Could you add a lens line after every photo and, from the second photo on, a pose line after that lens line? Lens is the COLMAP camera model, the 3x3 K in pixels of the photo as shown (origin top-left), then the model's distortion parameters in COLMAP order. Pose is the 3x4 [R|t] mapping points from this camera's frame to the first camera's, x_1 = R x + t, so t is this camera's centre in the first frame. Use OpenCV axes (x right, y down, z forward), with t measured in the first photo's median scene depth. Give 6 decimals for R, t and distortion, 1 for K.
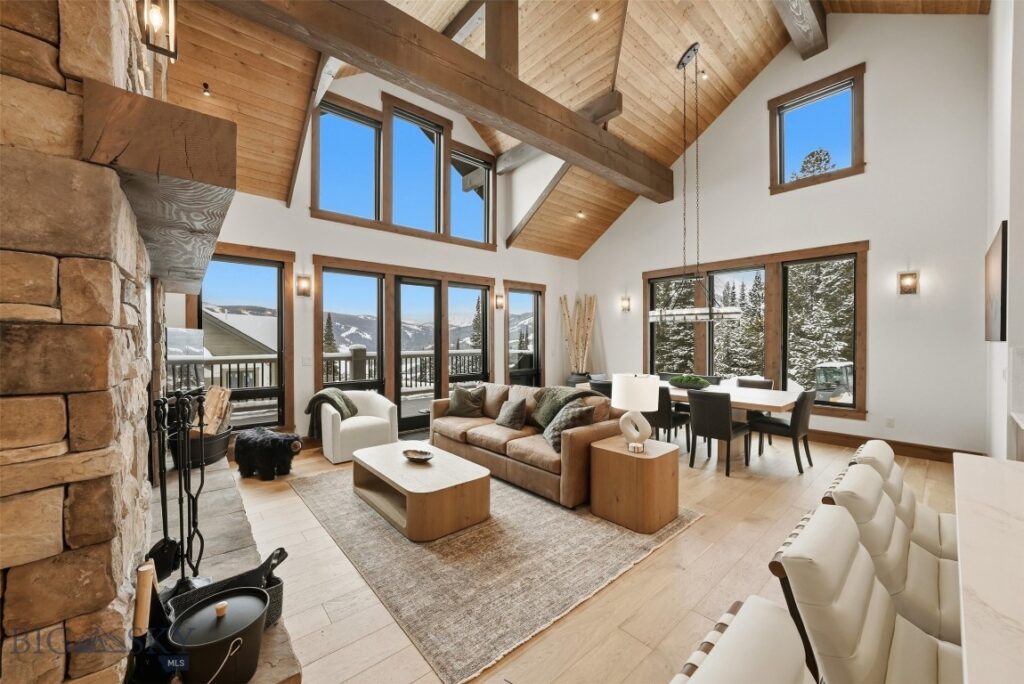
lens RADIAL K [[383.2, 0, 507.0], [0, 383.2, 342.1], [0, 0, 1]] dist [-0.013489, -0.000340]
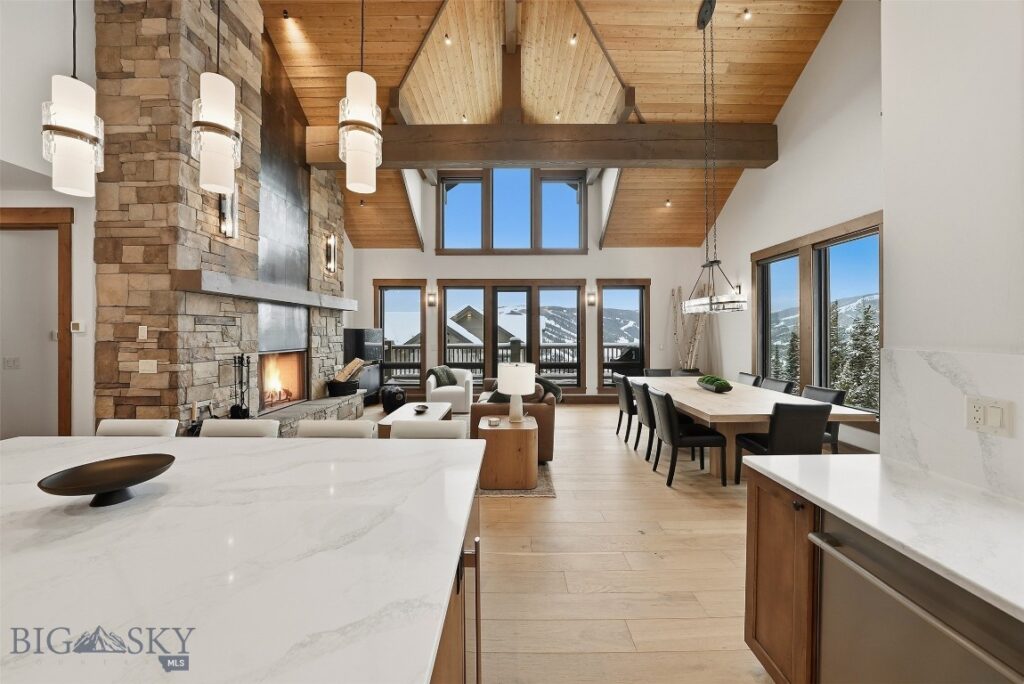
lens RADIAL K [[359.8, 0, 509.5], [0, 359.8, 332.3], [0, 0, 1]] dist [-0.027612, 0.005306]
pose [[0.756216, -0.001888, -0.654320, 0.602973], [-0.002464, 0.999981, -0.005733, -0.004395], [0.654318, 0.005948, 0.756196, 0.078562]]
